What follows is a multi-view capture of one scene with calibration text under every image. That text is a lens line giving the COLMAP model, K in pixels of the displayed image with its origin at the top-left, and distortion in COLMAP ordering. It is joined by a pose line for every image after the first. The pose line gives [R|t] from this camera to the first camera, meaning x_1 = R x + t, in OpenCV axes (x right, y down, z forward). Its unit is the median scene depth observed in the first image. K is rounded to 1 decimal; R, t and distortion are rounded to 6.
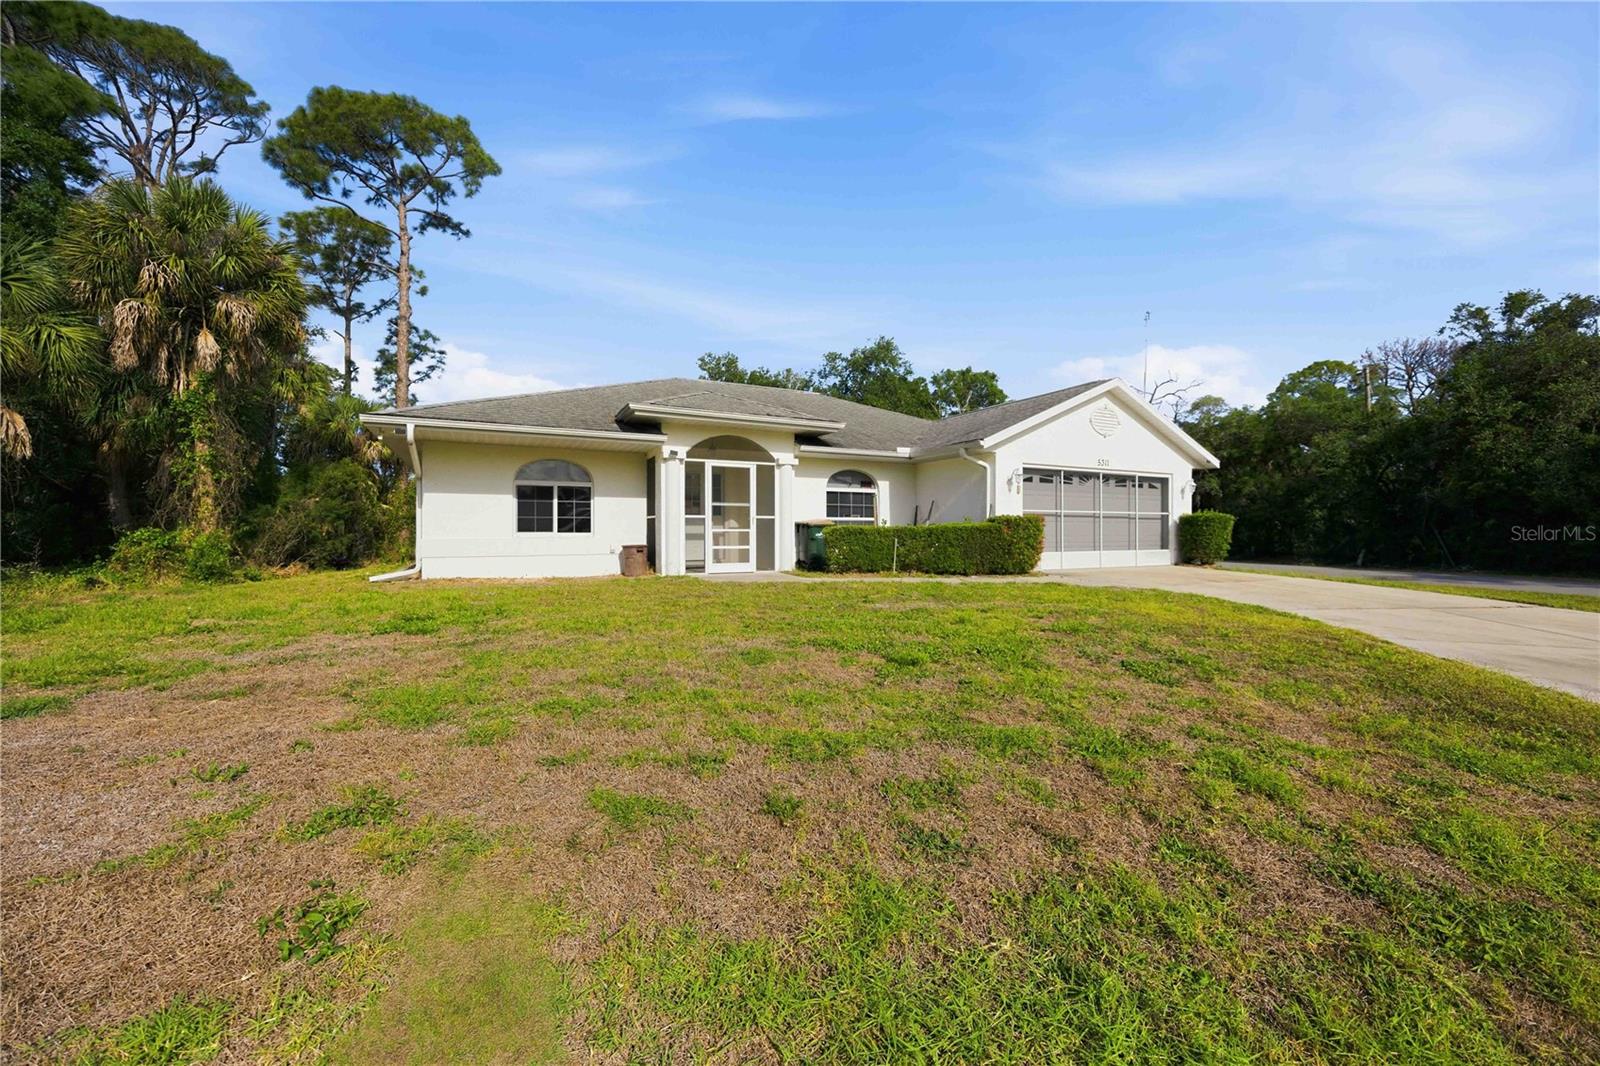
lens RADIAL K [[626.6, 0, 804.9], [0, 626.6, 540.1], [0, 0, 1]] dist [-0.002319, 0.000034]
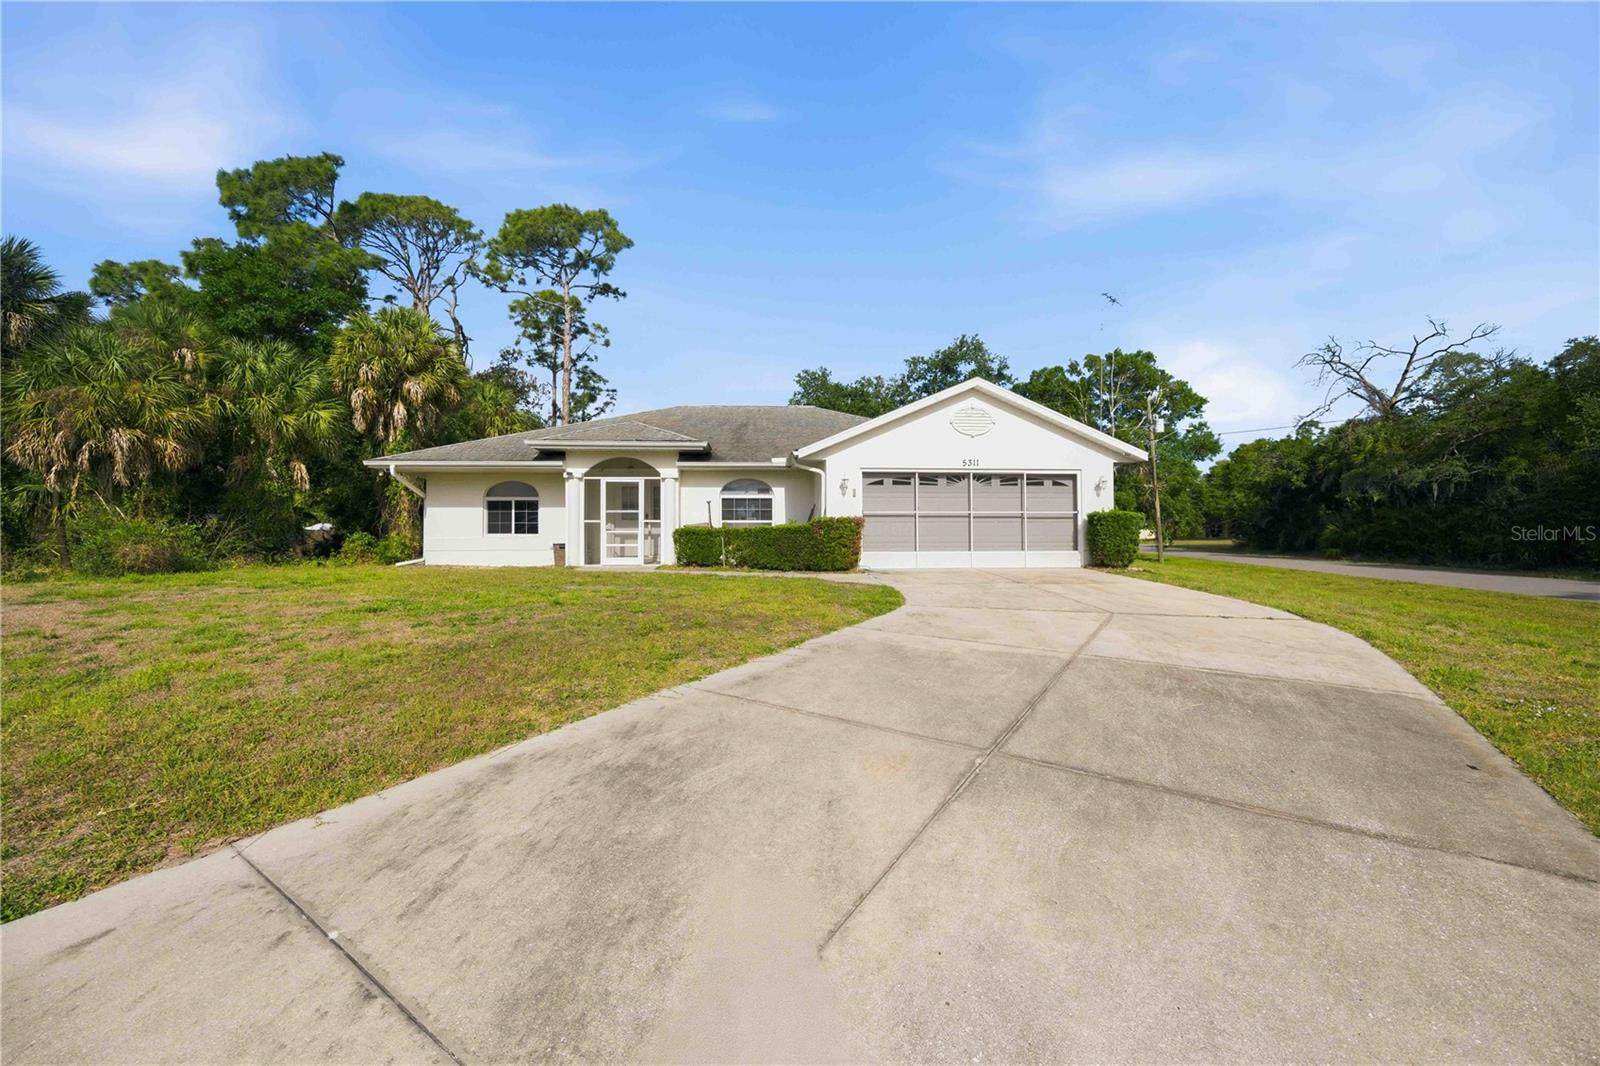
lens RADIAL K [[626.6, 0, 792.3], [0, 626.6, 534.3], [0, 0, 1]] dist [-0.002319, 0.000034]
pose [[0.918384, -0.001742, -0.395687, 0.611055], [-0.002550, 0.999943, -0.010320, 0.001568], [0.395683, 0.010487, 0.918327, -0.027765]]
